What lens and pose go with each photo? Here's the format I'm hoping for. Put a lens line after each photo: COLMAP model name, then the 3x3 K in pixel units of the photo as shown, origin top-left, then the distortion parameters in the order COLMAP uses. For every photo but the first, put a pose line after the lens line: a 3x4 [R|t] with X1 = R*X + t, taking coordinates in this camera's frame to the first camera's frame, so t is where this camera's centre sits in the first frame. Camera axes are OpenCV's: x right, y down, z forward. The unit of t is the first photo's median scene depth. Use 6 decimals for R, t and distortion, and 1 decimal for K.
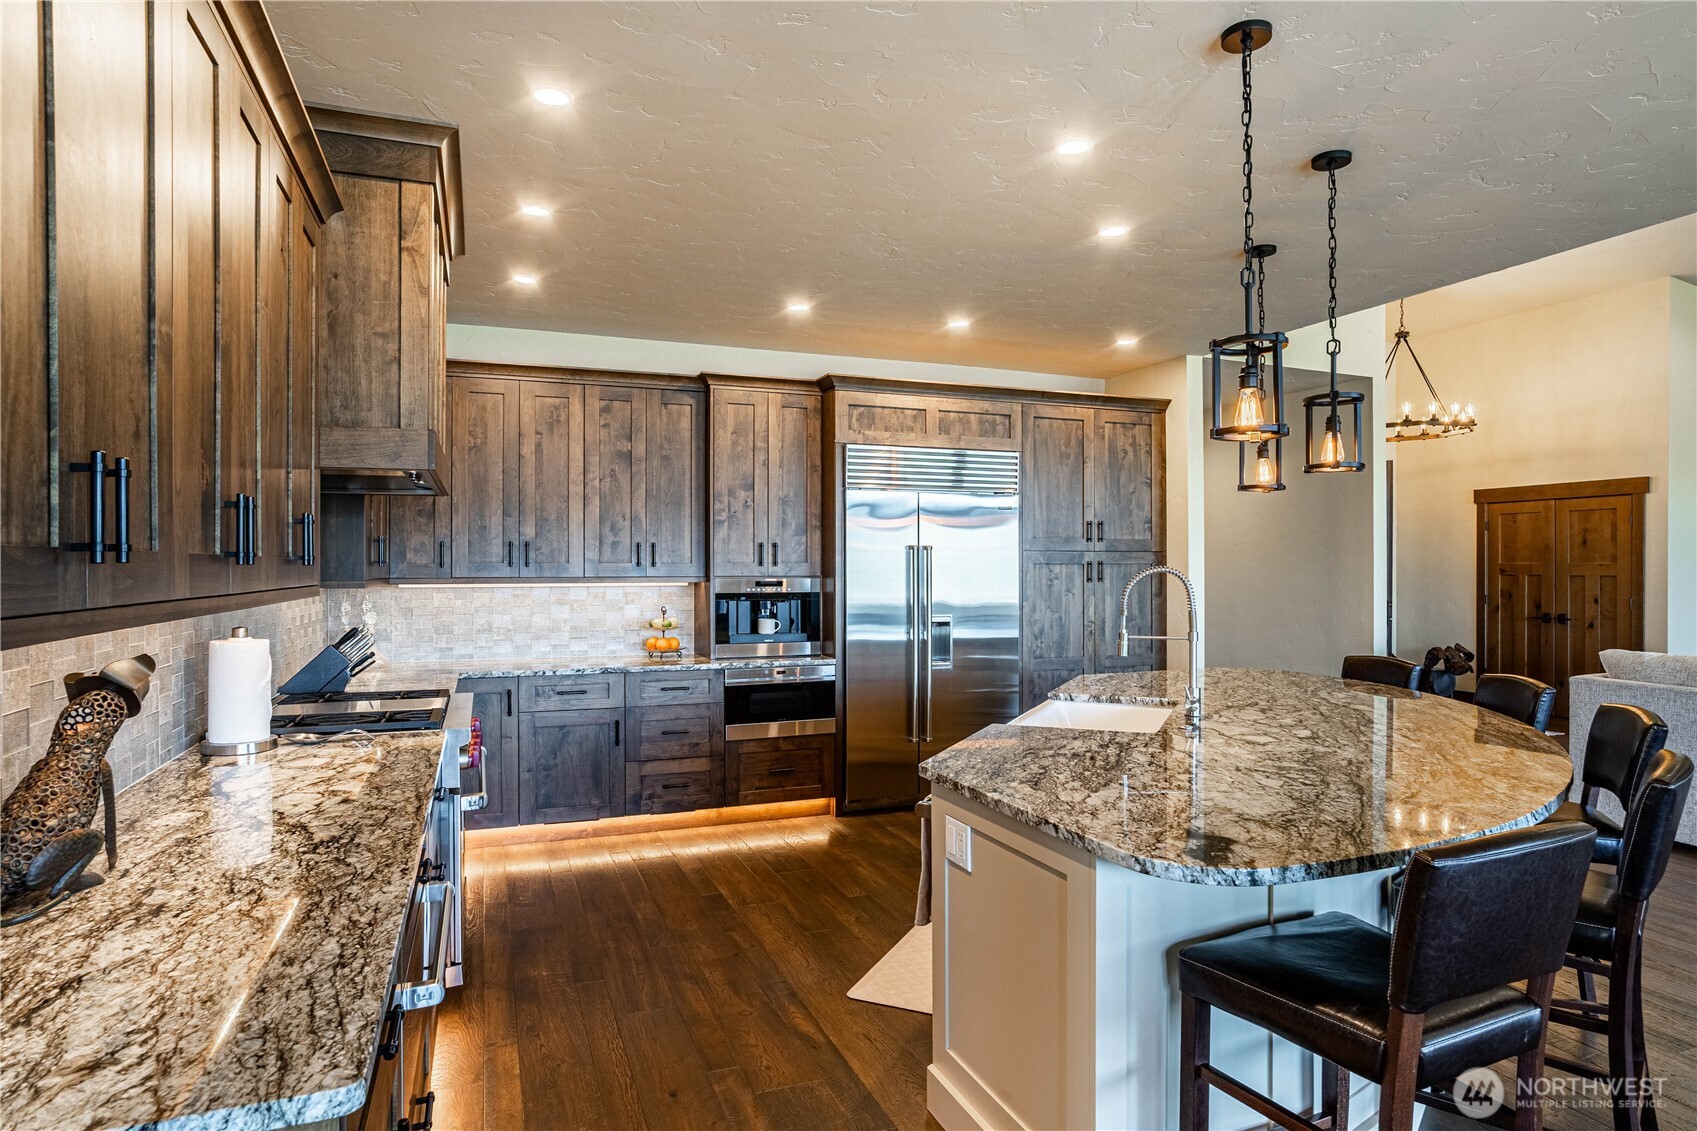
lens RADIAL K [[867.9, 0, 848.5], [0, 867.9, 565.5], [0, 0, 1]] dist [-0.026067, 0.000382]
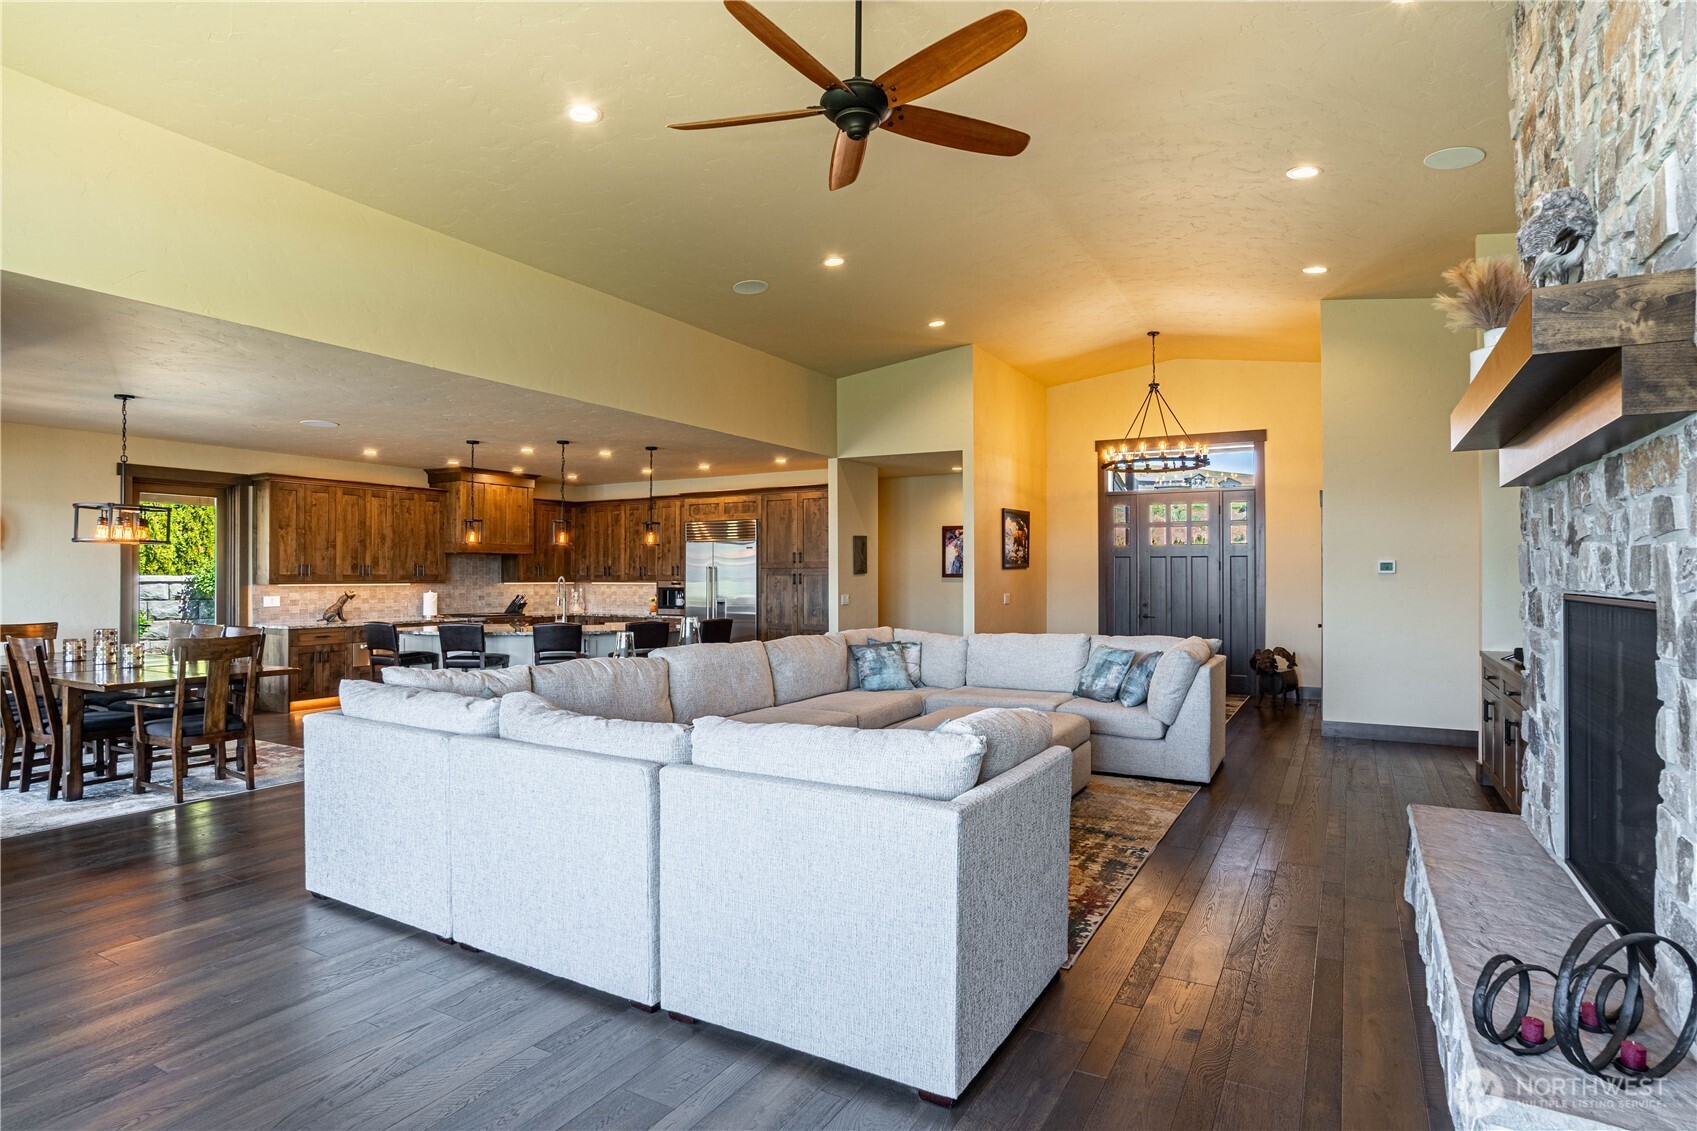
lens RADIAL K [[840.6, 0, 930.0], [0, 840.6, 573.2], [0, 0, 1]] dist [0.000442, 0.000052]
pose [[0.700395, -0.003773, -0.713745, 1.967429], [-0.001822, 0.999973, -0.007074, 0.007919], [0.713753, 0.006255, 0.700370, -0.088857]]
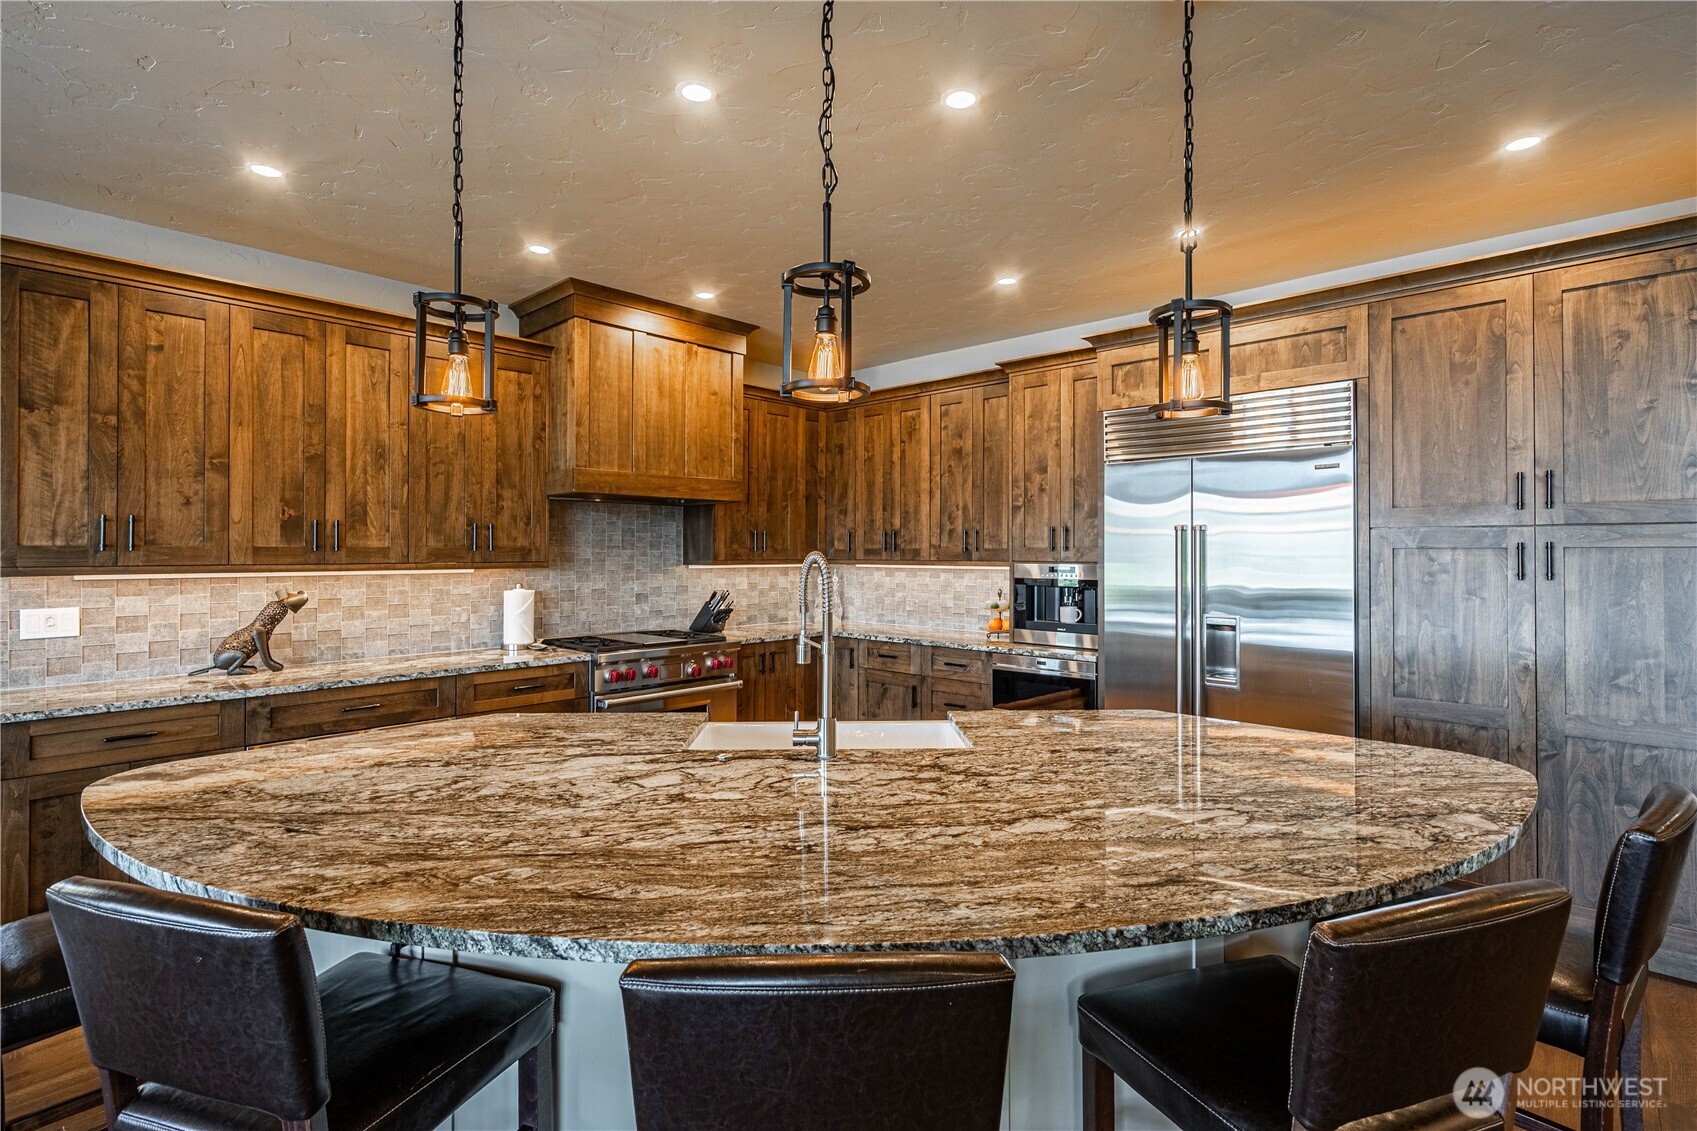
lens RADIAL K [[840.8, 0, 891.0], [0, 840.8, 547.4], [0, 0, 1]] dist [0.001198, 0.000506]
pose [[0.459537, -0.004583, -0.888147, 0.632352], [-0.003766, 0.999968, -0.007109, 0.003665], [0.888151, 0.006611, 0.459505, 0.408916]]
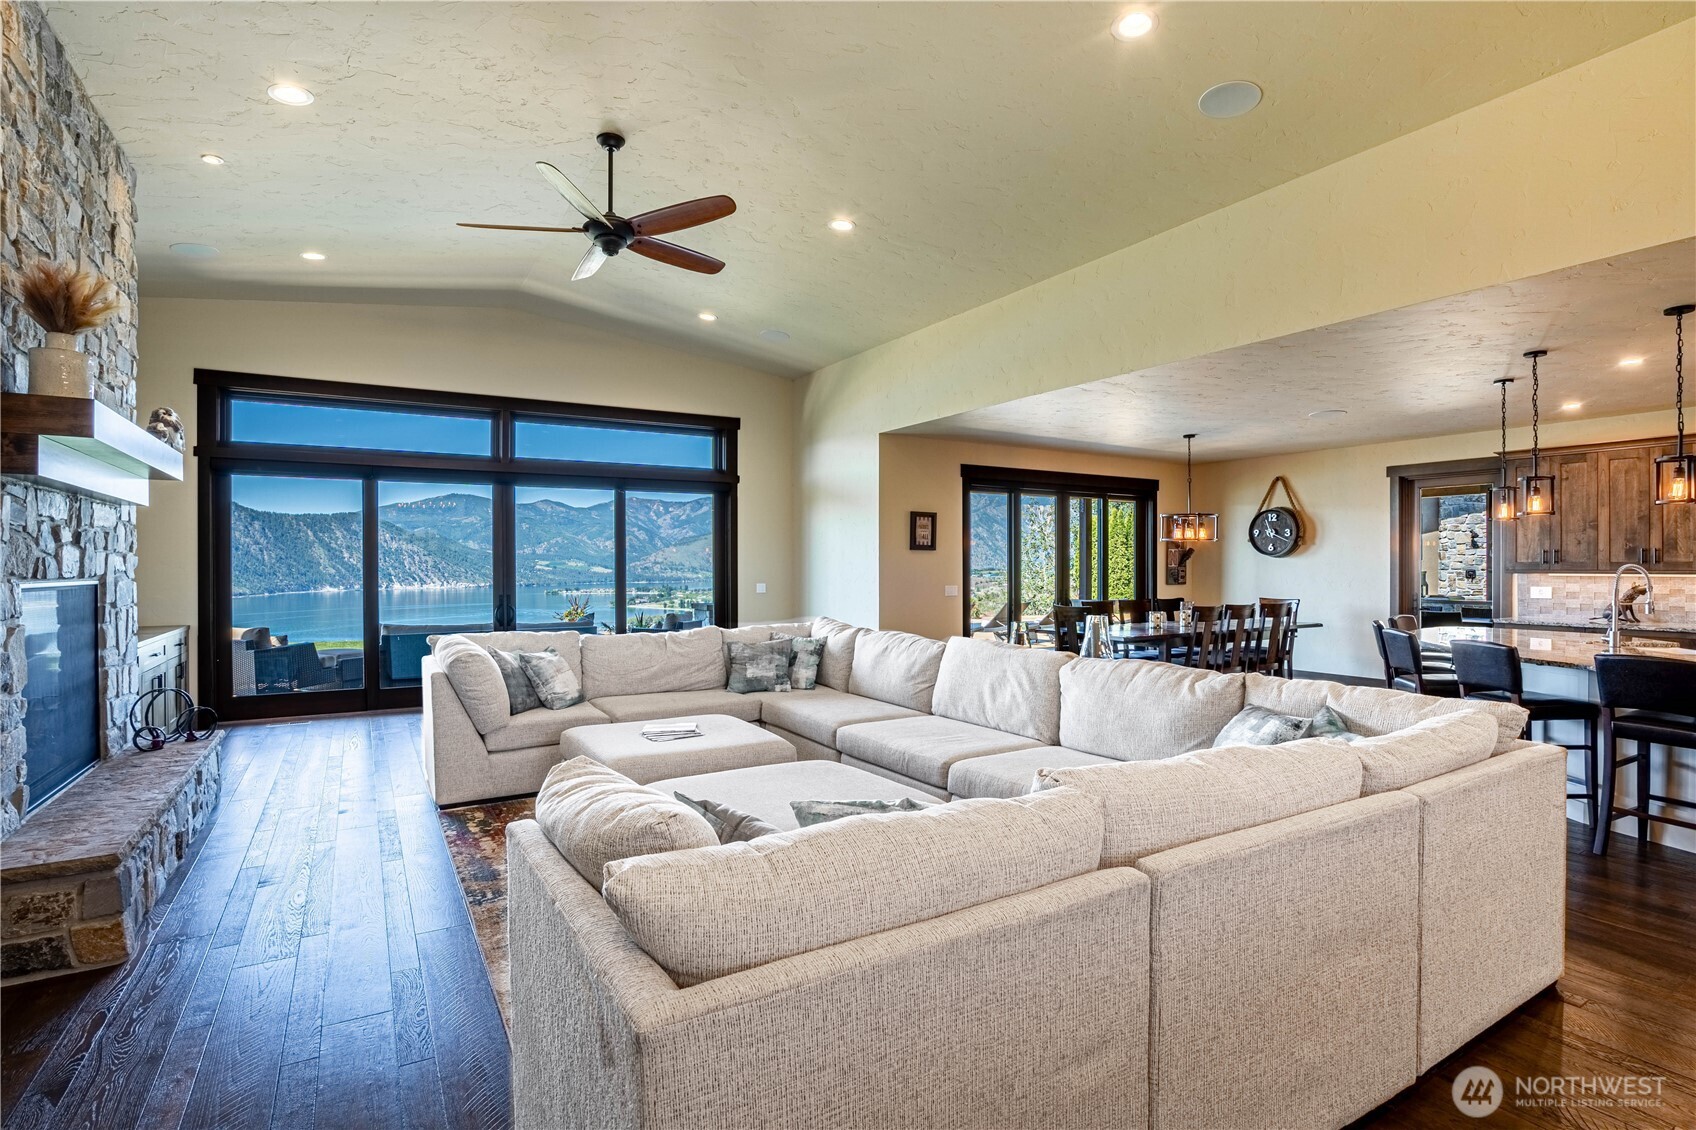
lens RADIAL K [[833.0, 0, 844.6], [0, 833.0, 572.8], [0, 0, 1]] dist [-0.060777, 0.025712]
pose [[-0.981150, 0.003707, -0.193210, 1.334219], [0.001382, 0.999925, 0.012163, 0.000457], [0.193241, 0.011667, -0.981082, 1.335583]]
